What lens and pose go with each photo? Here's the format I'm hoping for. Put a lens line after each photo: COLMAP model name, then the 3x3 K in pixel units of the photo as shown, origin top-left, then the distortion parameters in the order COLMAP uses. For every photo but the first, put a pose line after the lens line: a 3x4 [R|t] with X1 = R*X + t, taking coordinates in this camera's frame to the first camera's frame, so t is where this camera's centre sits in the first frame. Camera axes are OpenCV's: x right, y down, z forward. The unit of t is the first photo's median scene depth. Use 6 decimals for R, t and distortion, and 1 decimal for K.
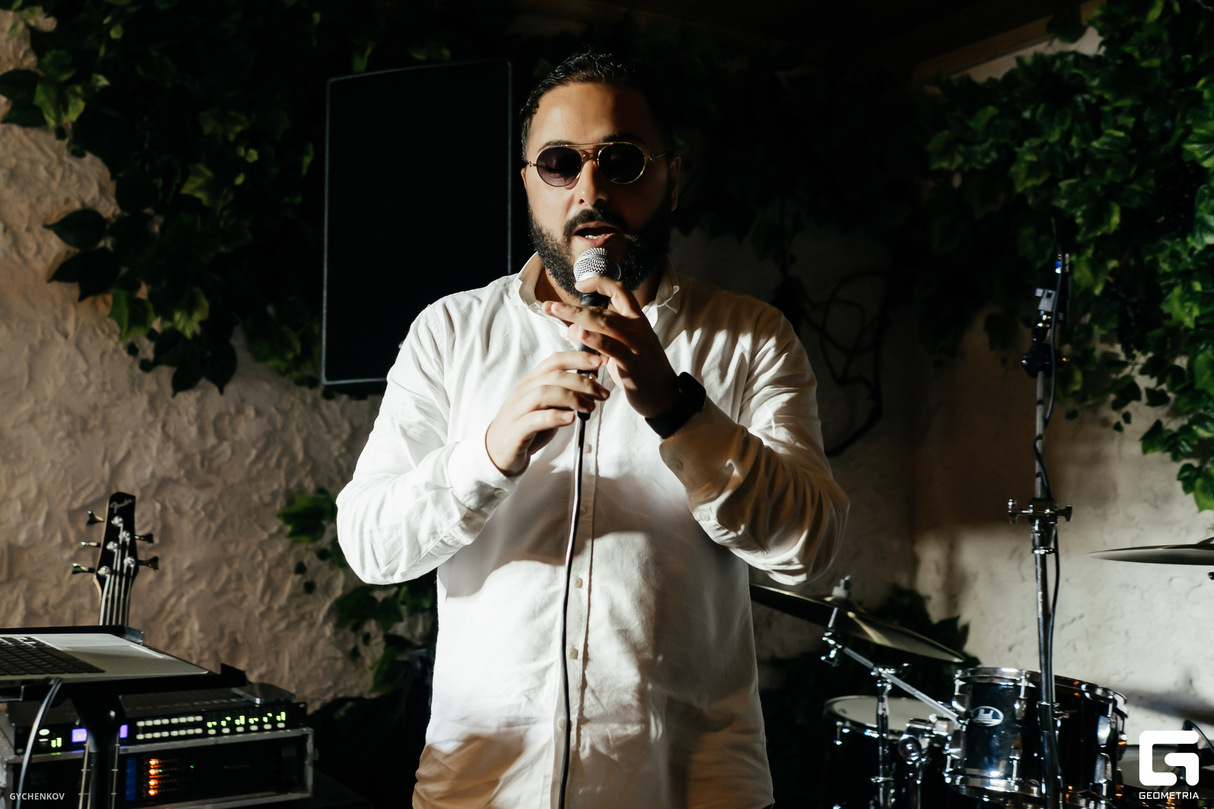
lens RADIAL K [[1263.3, 0, 541.2], [0, 1263.3, 375.1], [0, 0, 1]] dist [0.008124, 0.000000]
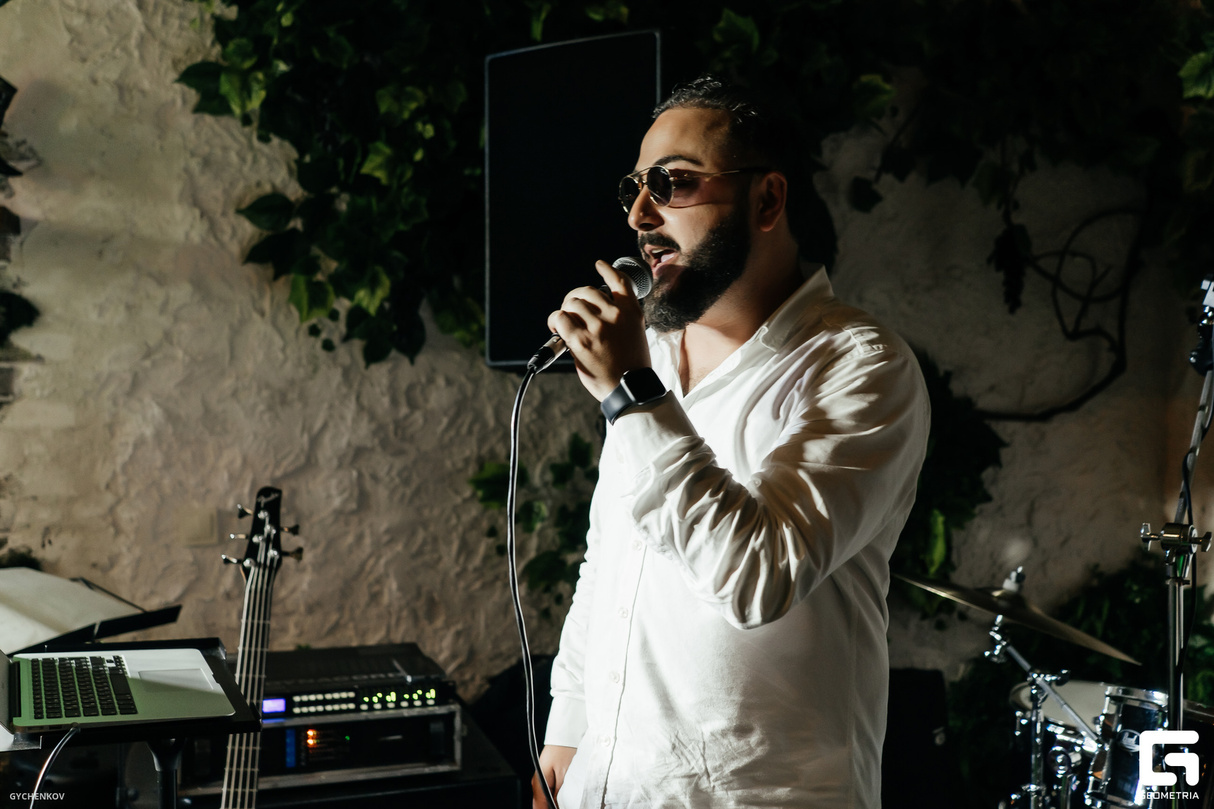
lens RADIAL K [[1263.3, 0, 606.6], [0, 1263.3, 403.8], [0, 0, 1]] dist [0.008124, 0.000000]
pose [[0.978521, 0.004110, -0.206106, 0.121017], [0.017459, 0.994557, 0.102721, -0.059494], [0.205406, -0.104113, 0.973123, 0.026052]]
